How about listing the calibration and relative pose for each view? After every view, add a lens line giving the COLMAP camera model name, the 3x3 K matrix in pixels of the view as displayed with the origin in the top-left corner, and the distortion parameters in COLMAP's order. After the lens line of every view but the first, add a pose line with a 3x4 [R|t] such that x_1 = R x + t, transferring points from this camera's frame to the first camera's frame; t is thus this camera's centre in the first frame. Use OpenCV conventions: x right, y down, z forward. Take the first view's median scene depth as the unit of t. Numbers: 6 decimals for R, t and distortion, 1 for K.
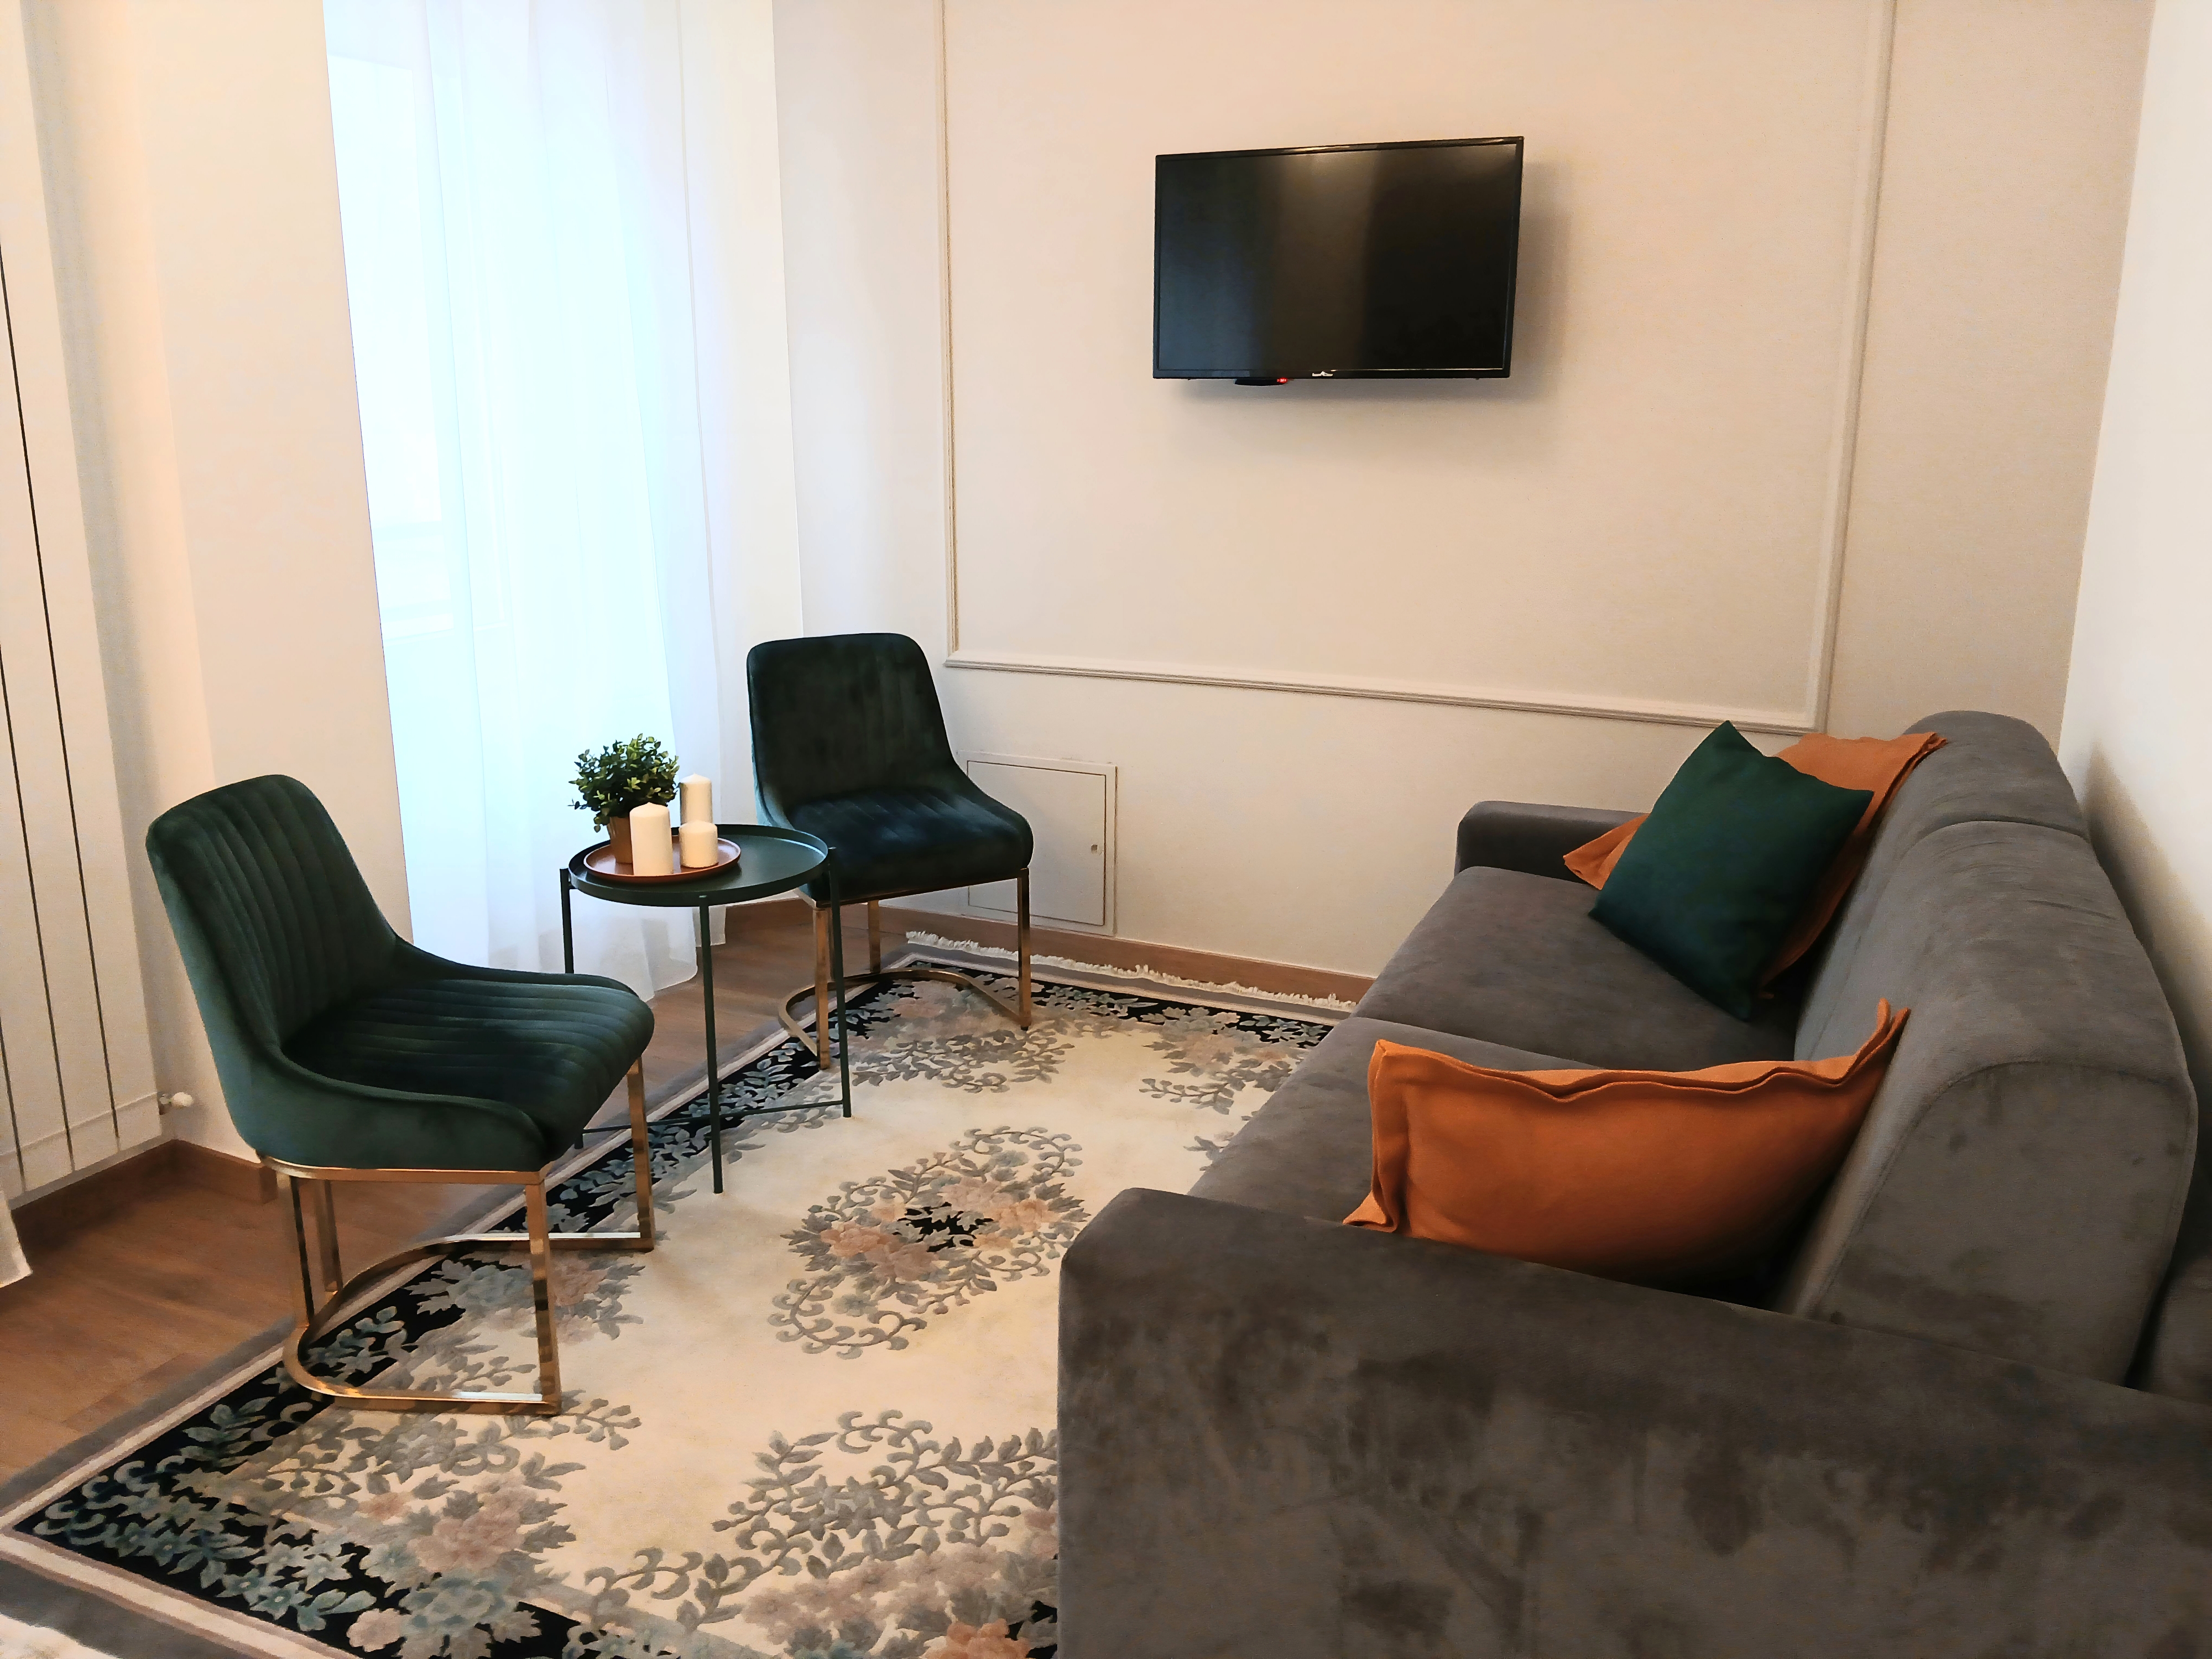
lens RADIAL K [[1706.8, 0, 1128.8], [0, 1706.8, 791.6], [0, 0, 1]] dist [-0.015682, -0.027401]
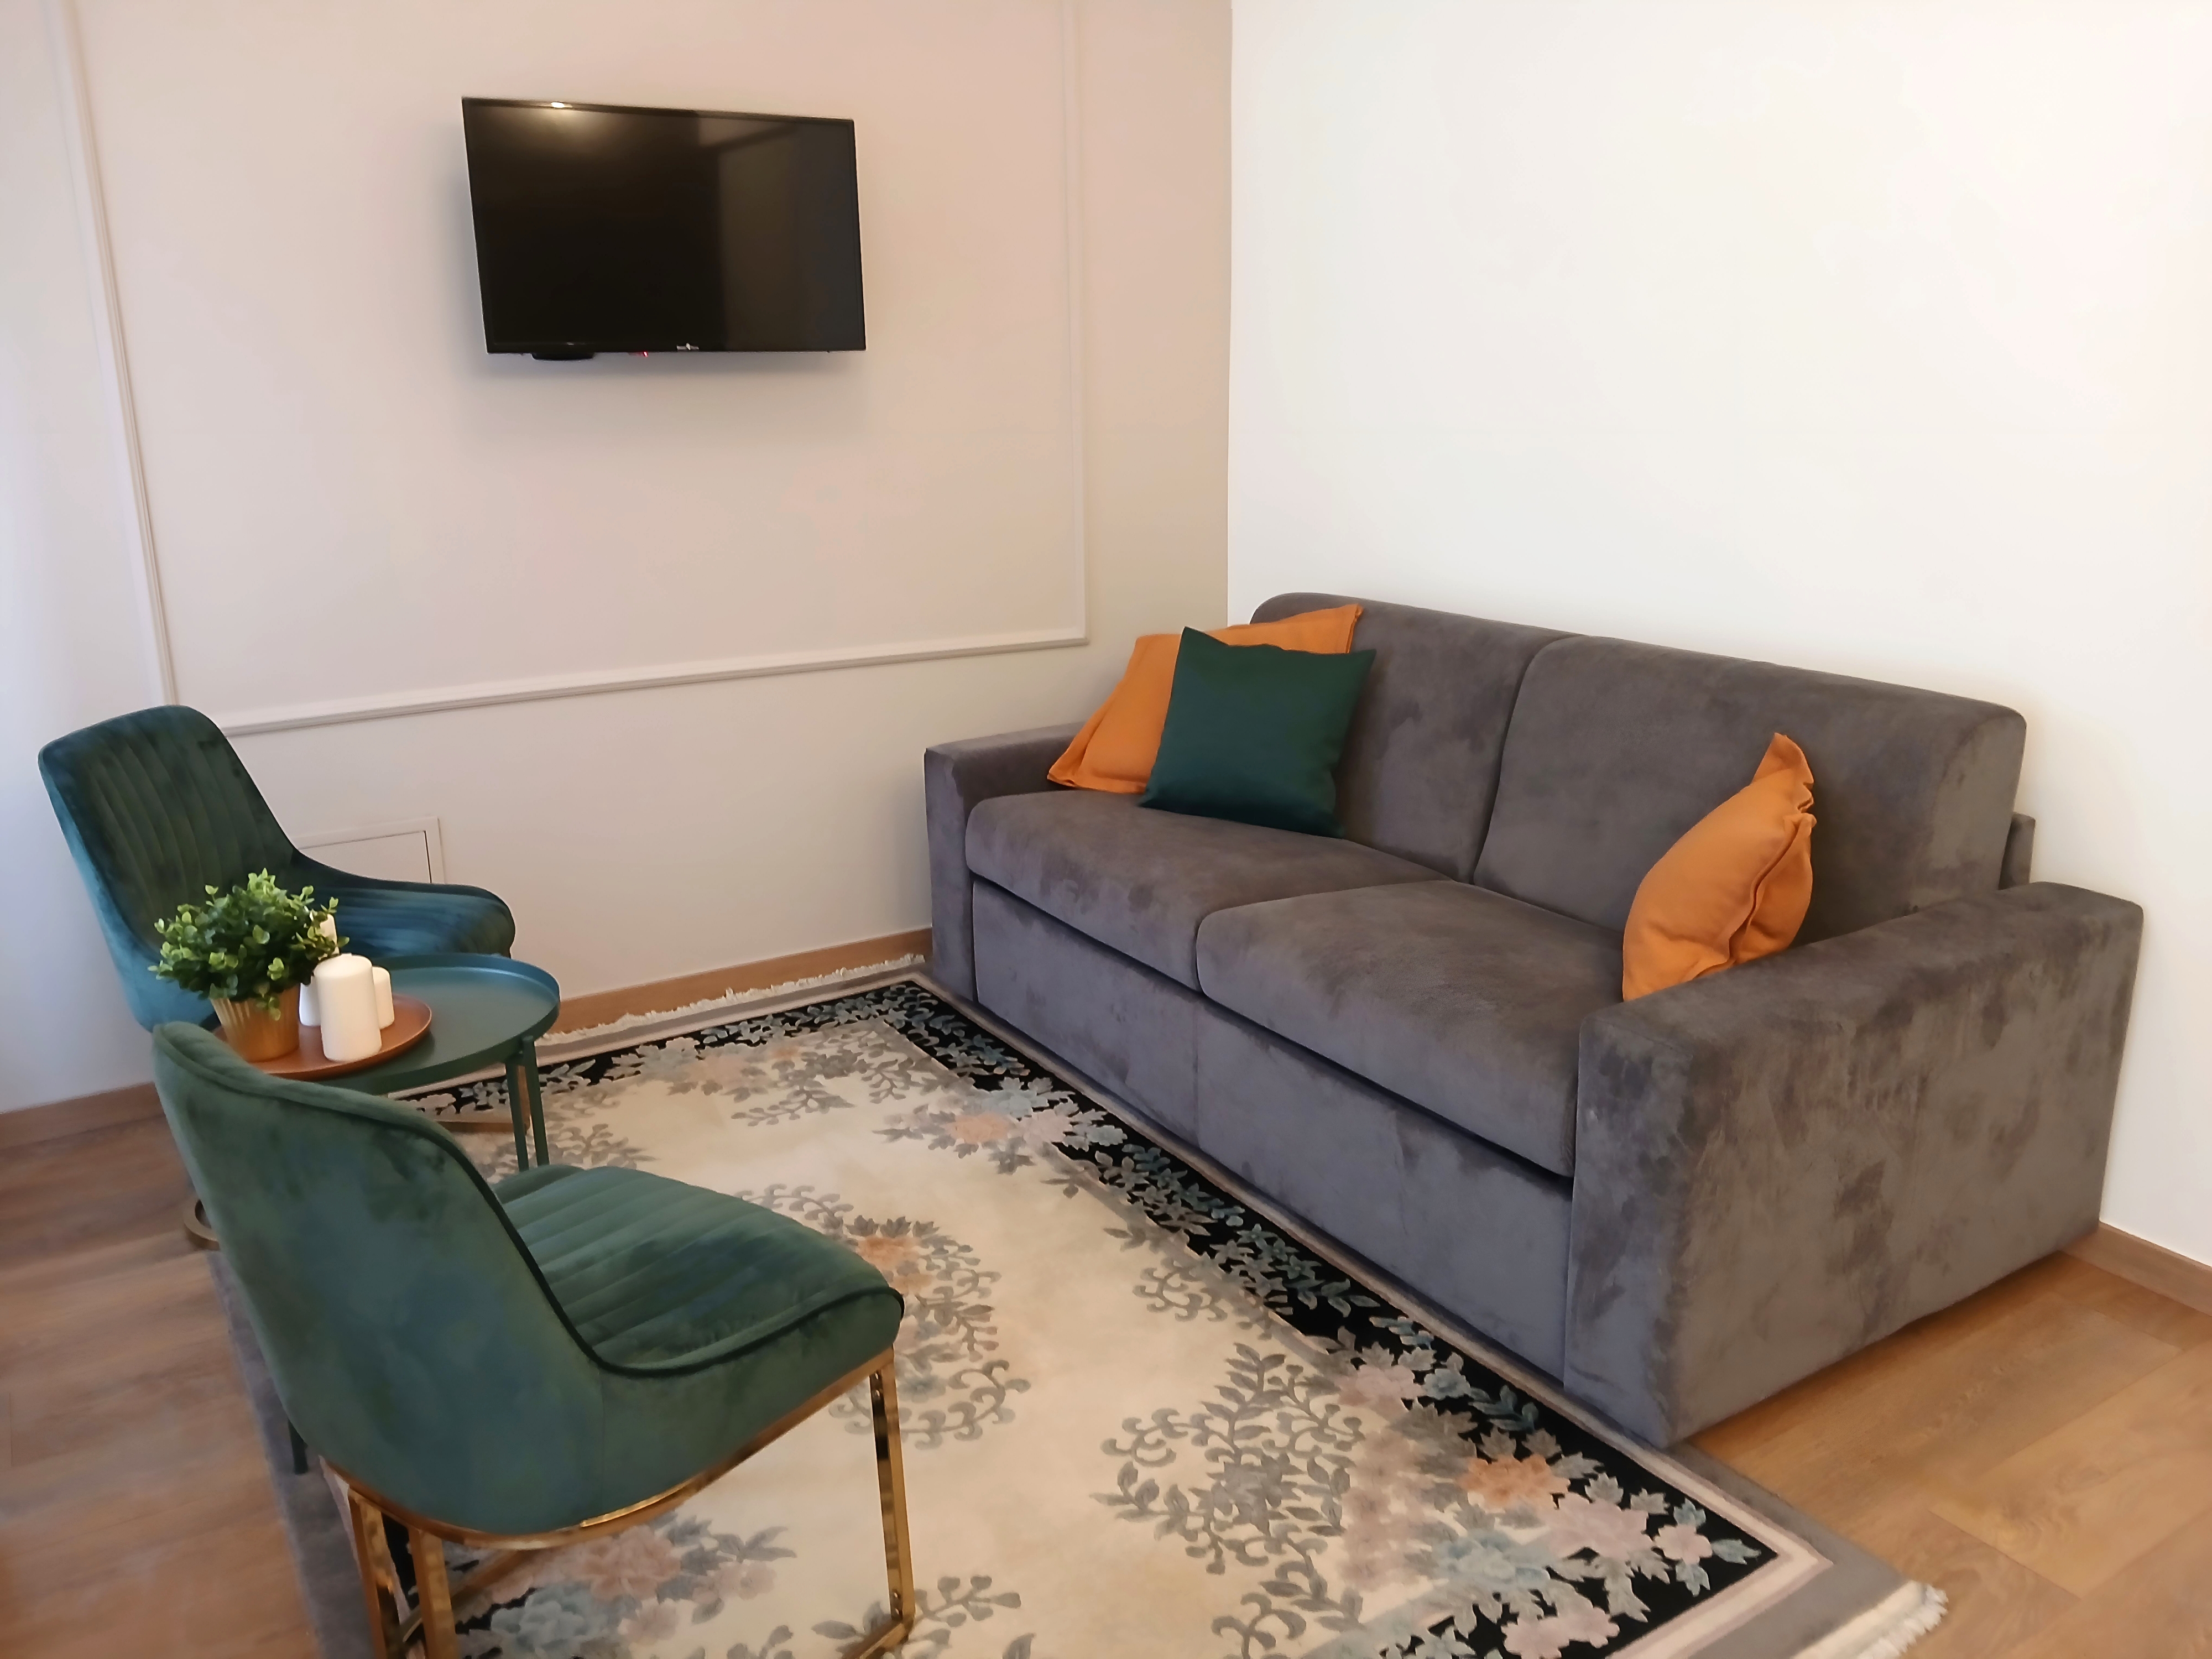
lens RADIAL K [[1706.8, 0, 1062.9], [0, 1706.8, 843.8], [0, 0, 1]] dist [-0.015682, -0.027401]
pose [[0.585502, -0.248758, 0.771561, -0.692175], [0.217349, 0.965081, 0.146214, -0.086828], [-0.780991, 0.082089, 0.619124, 0.334297]]
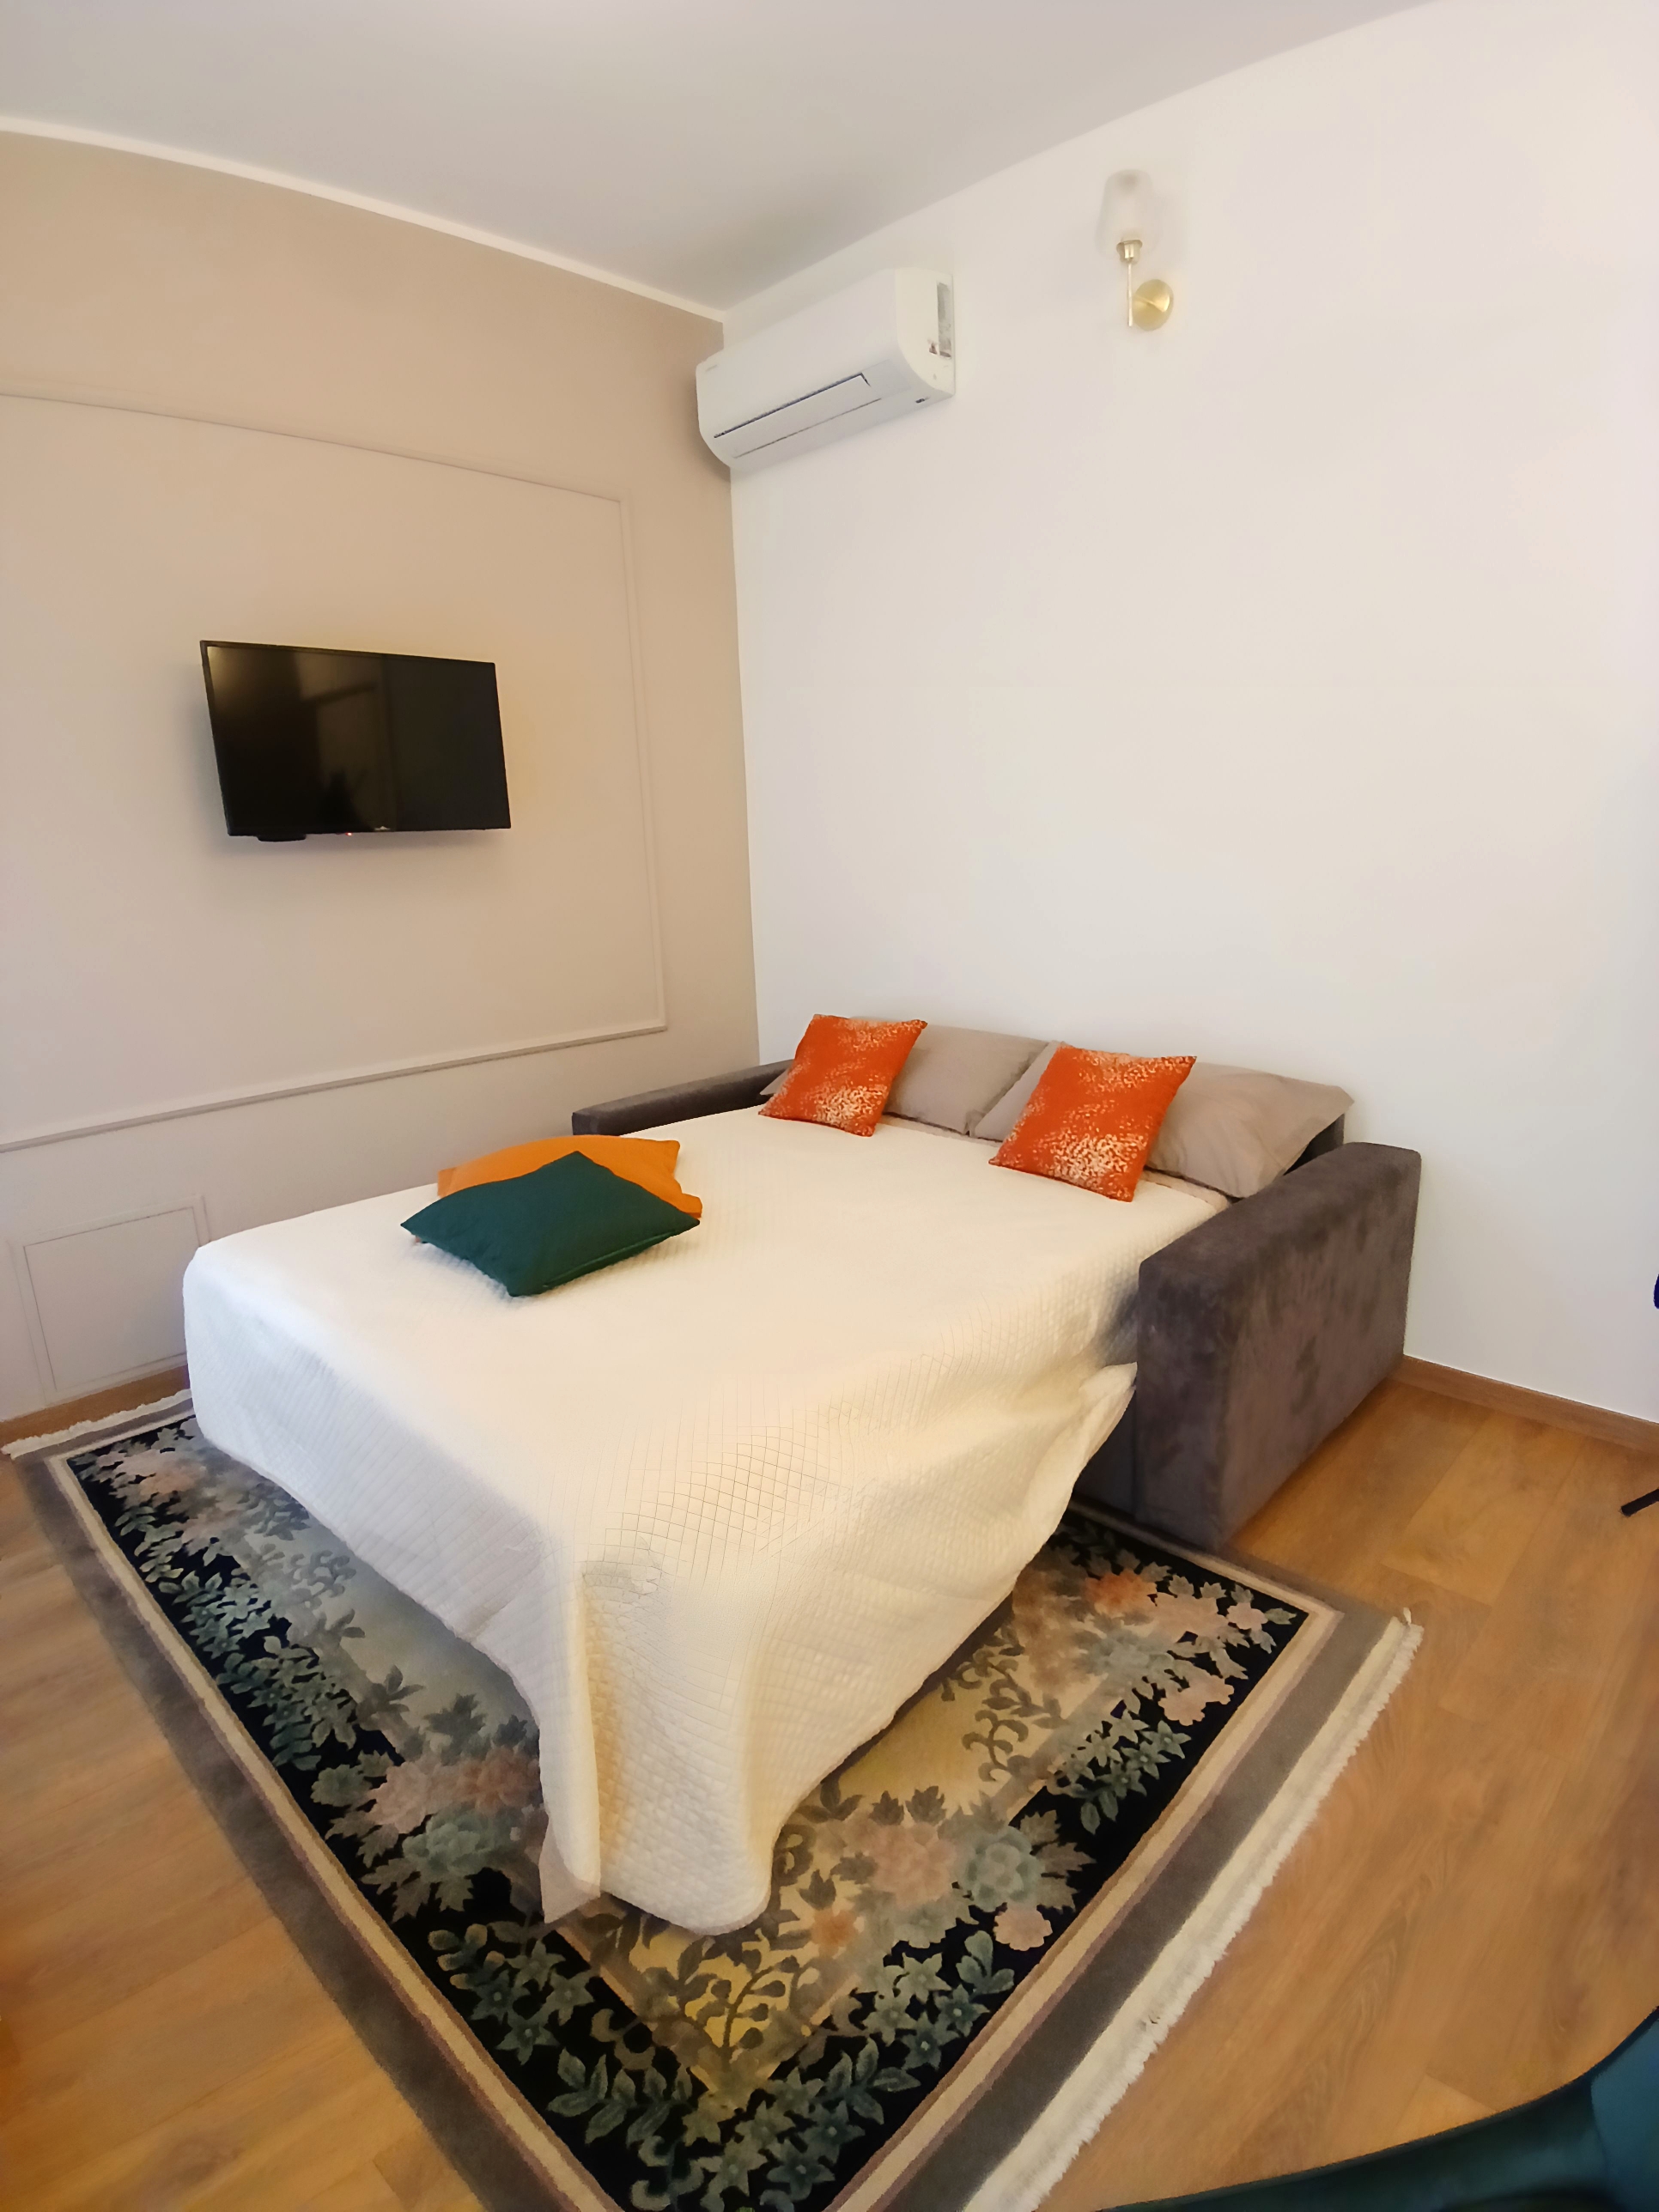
lens RADIAL K [[1117.7, 0, 815.7], [0, 1117.7, 1122.9], [0, 0, 1]] dist [-0.043052, -0.020015]
pose [[0.382522, -0.261956, 0.886034, -0.677840], [0.261565, 0.950439, 0.168074, -0.110913], [-0.886150, 0.167464, 0.432082, 0.495559]]
